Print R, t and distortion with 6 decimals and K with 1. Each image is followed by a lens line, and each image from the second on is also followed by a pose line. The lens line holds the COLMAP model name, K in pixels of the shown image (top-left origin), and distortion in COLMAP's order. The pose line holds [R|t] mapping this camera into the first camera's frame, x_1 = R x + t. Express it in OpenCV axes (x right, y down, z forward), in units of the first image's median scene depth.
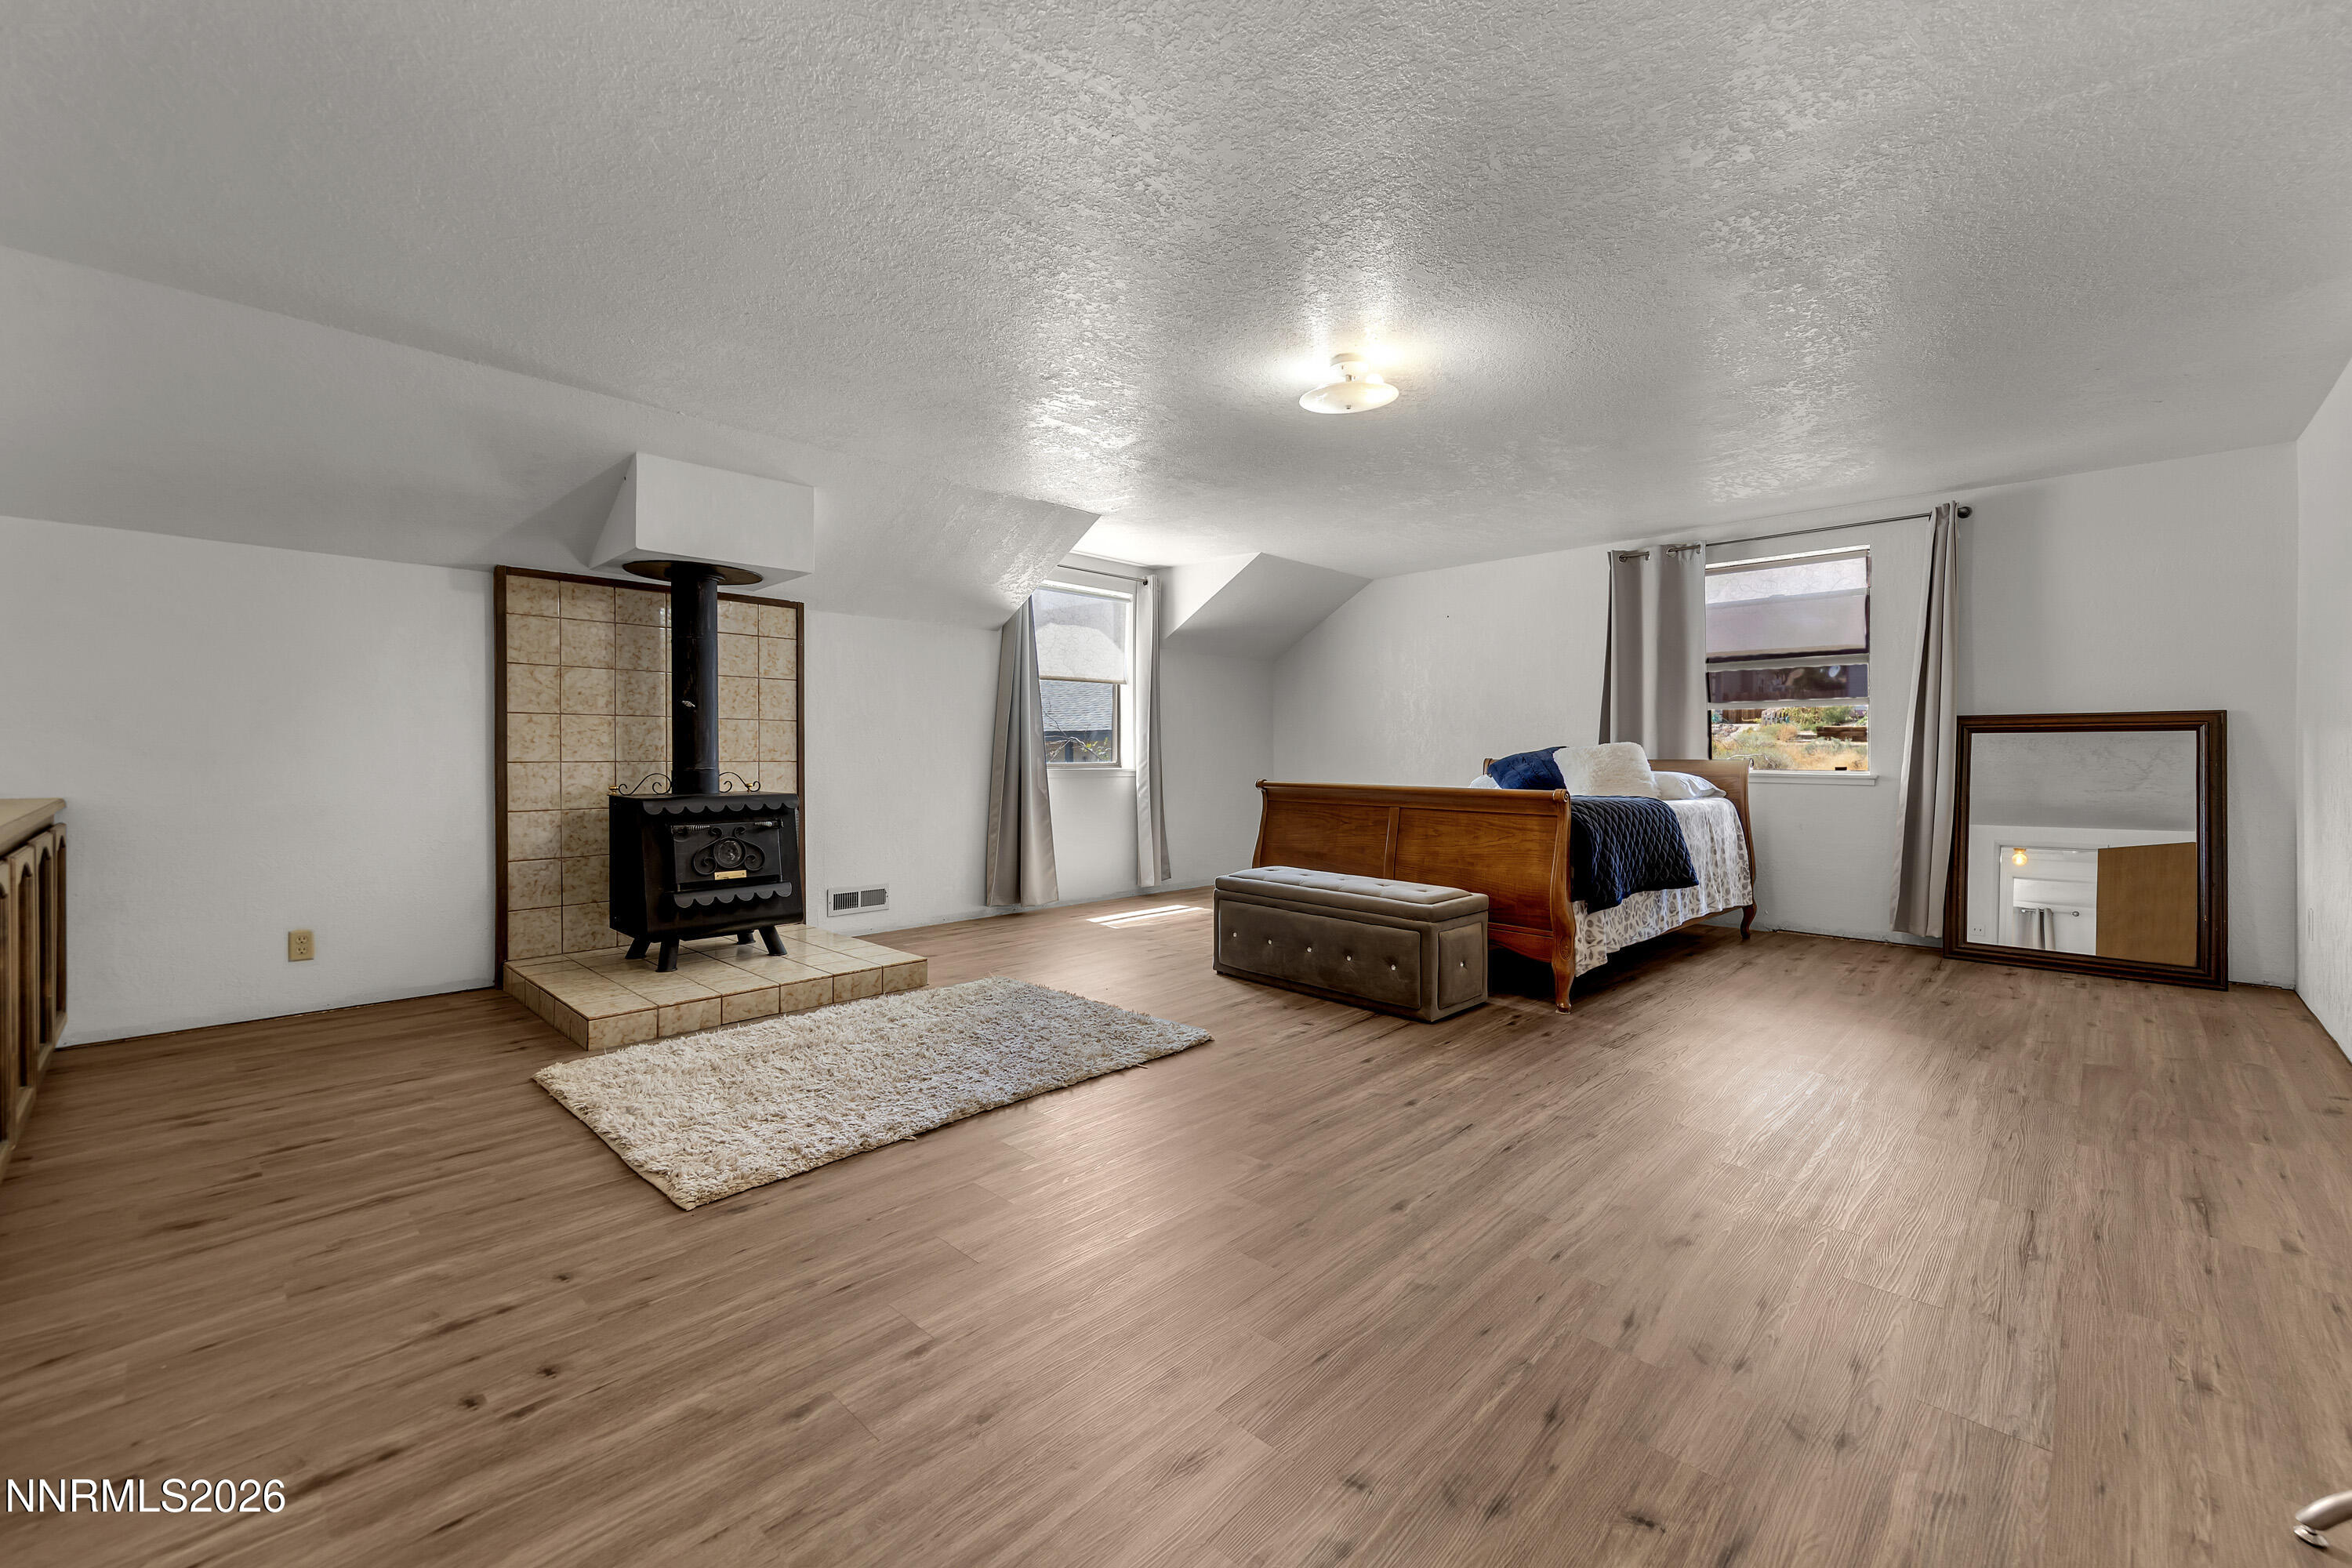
lens RADIAL K [[951.8, 0, 1190.3], [0, 951.8, 770.6], [0, 0, 1]] dist [0.005647, -0.002052]
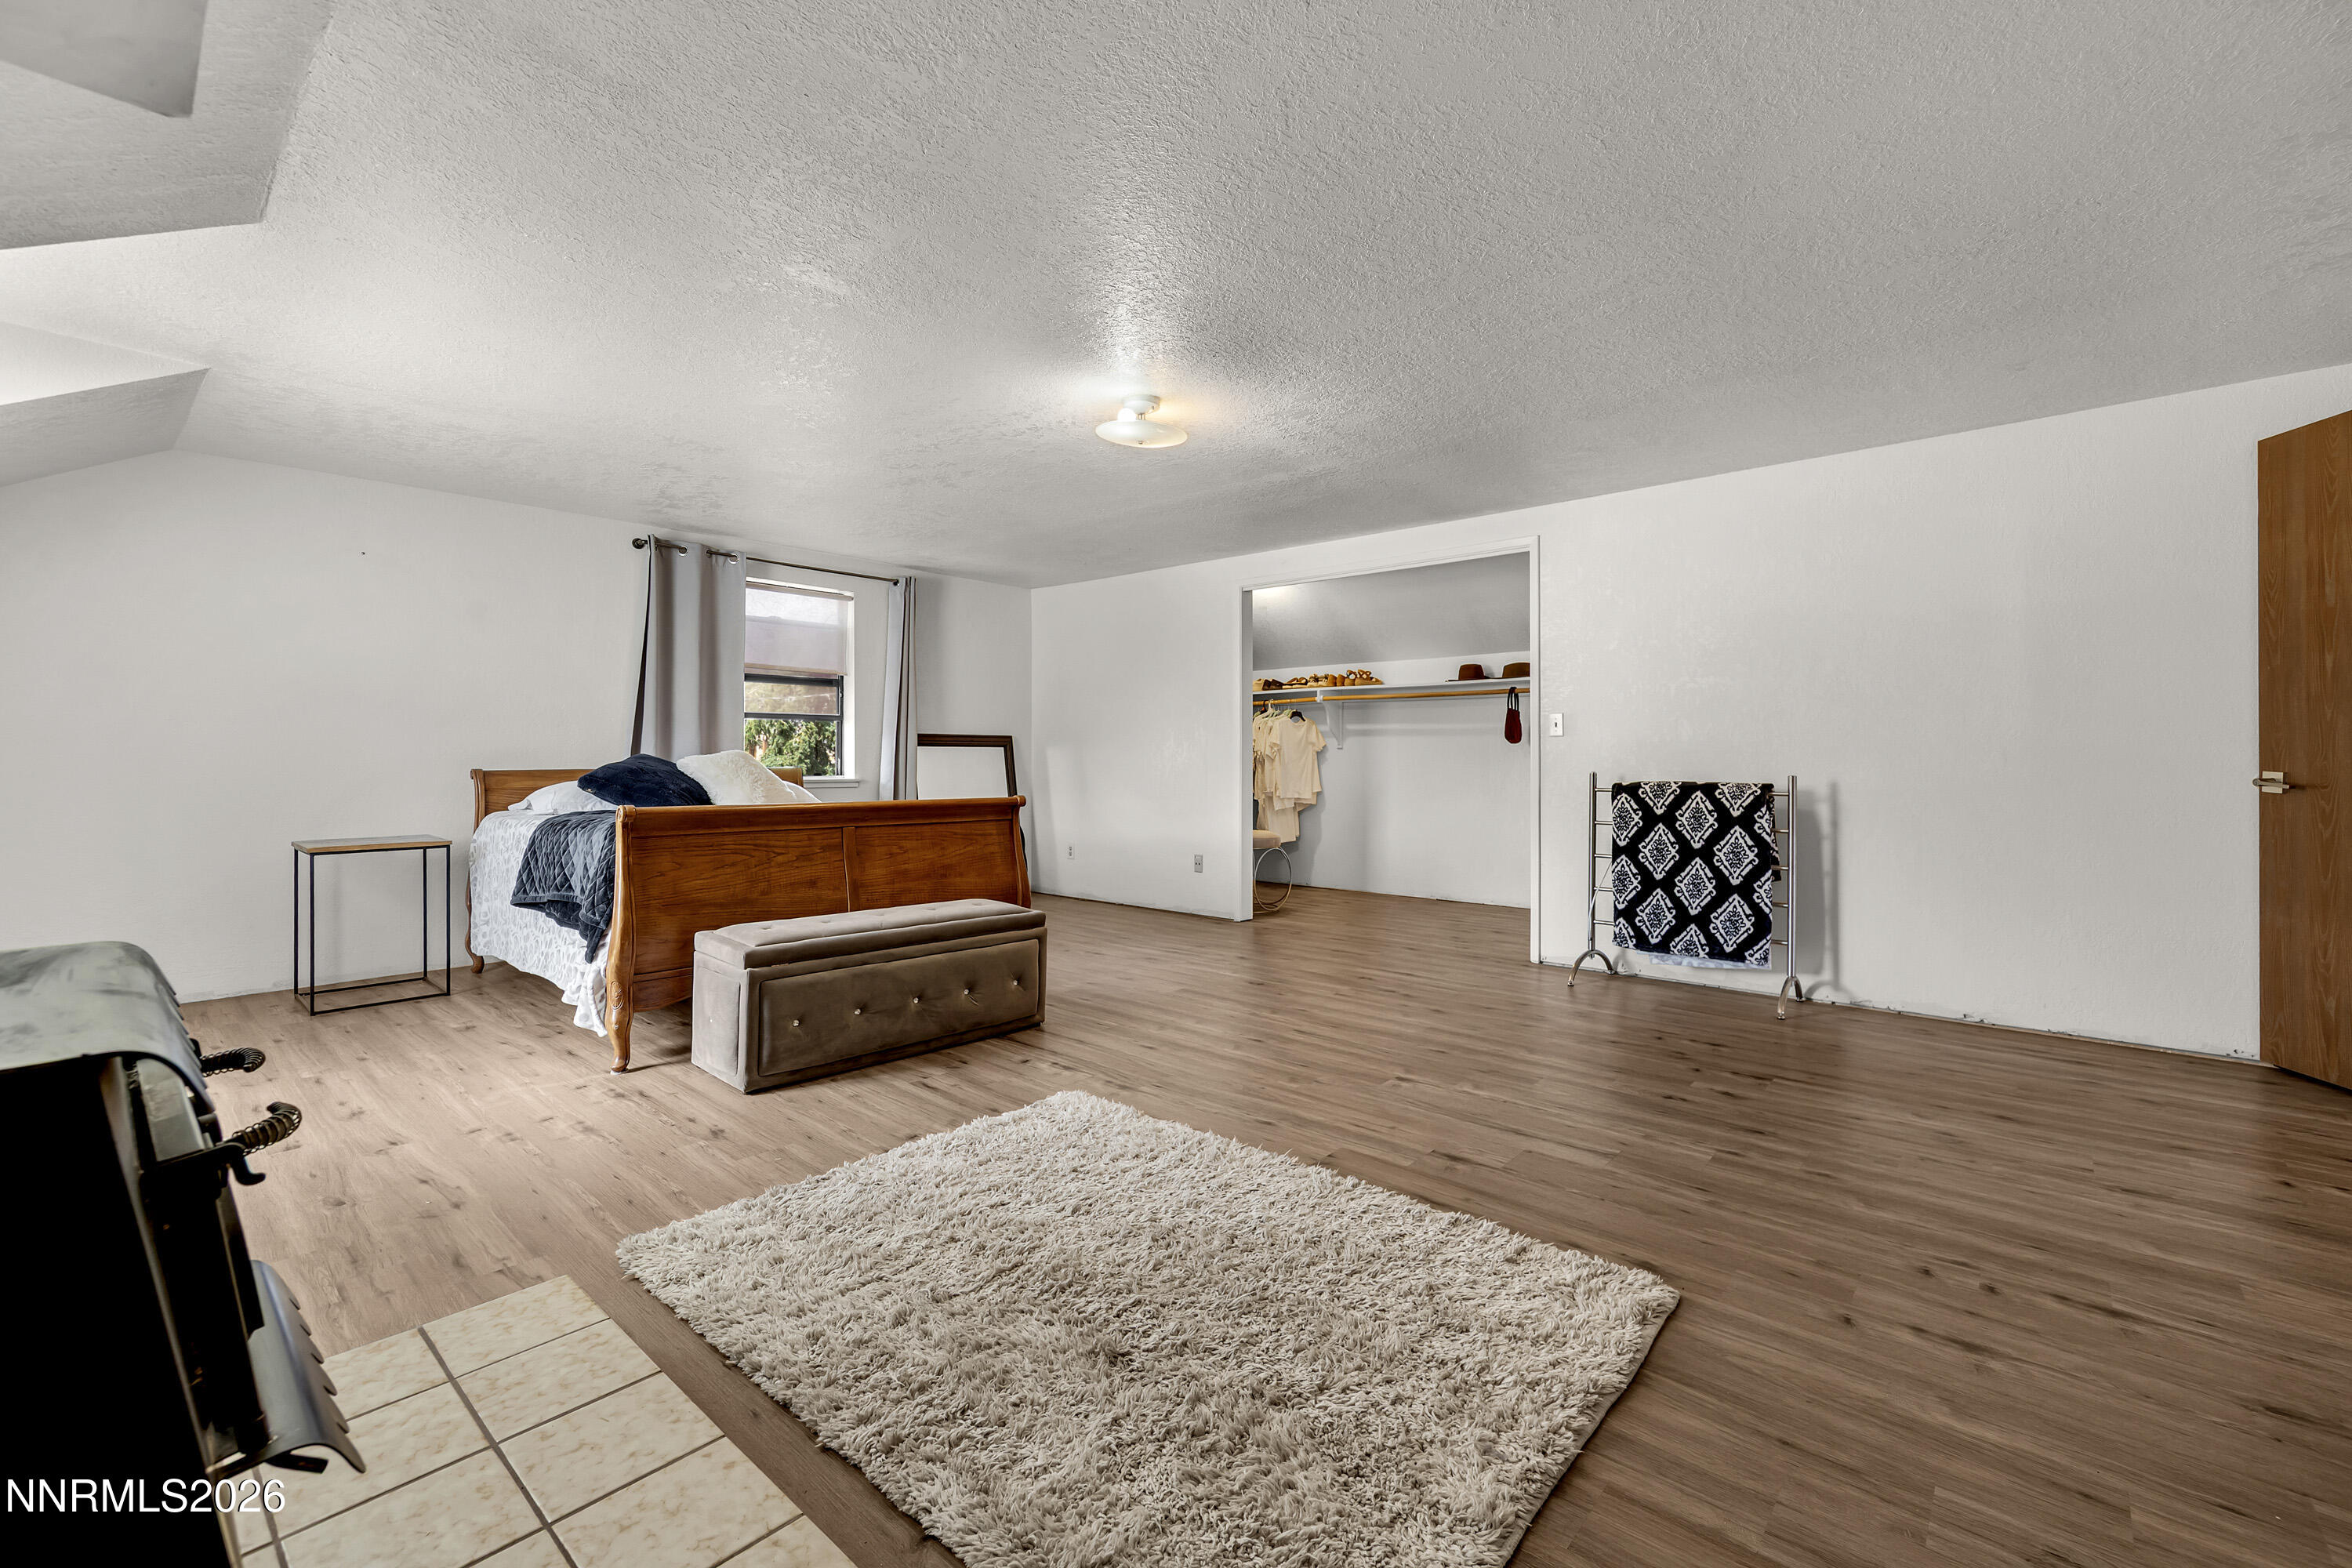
lens RADIAL K [[1010.8, 0, 1184.3], [0, 1010.8, 760.6], [0, 0, 1]] dist [0.004134, -0.000925]
pose [[-0.048108, -0.005434, 0.998827, -0.728873], [0.016931, 0.999837, 0.006255, -0.022831], [-0.998699, 0.017212, -0.048008, 0.757589]]
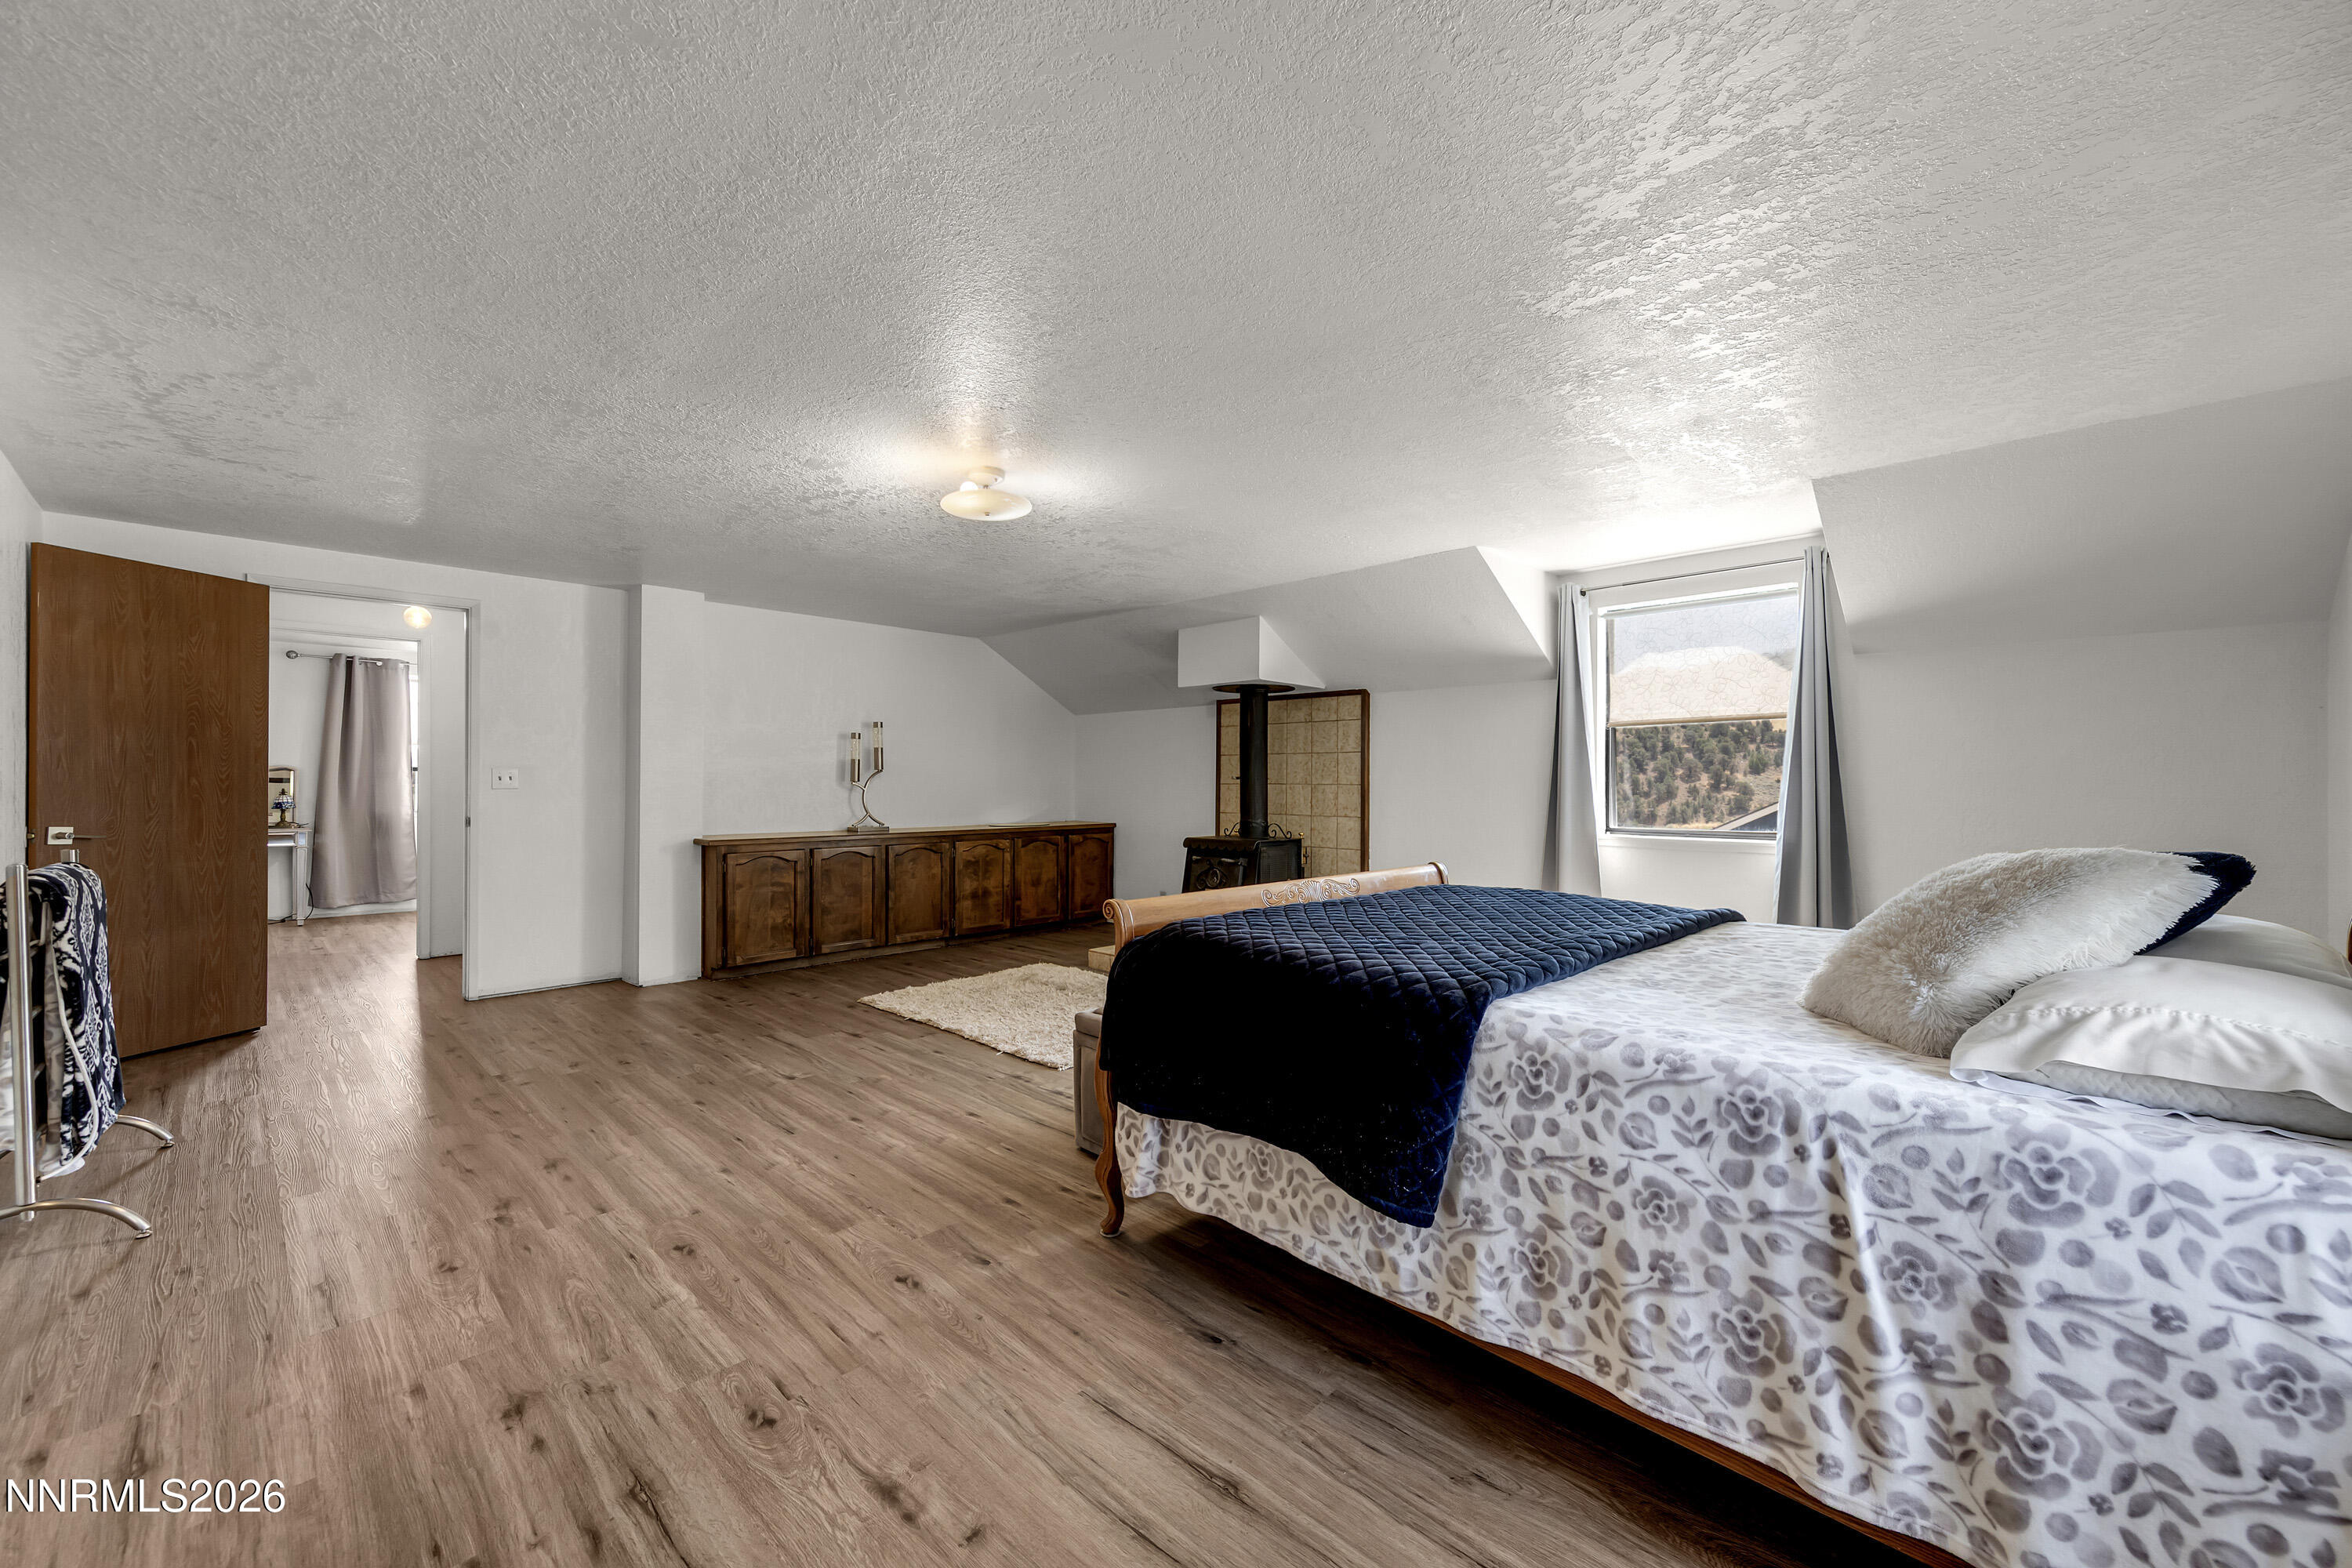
lens RADIAL K [[893.5, 0, 1195.2], [0, 893.5, 782.2], [0, 0, 1]] dist [0.001973, -0.000583]
pose [[0.020637, -0.005262, -0.999773, 0.904182], [-0.020146, 0.999781, -0.005678, -0.053670], [0.999584, 0.020259, 0.020527, 0.917975]]
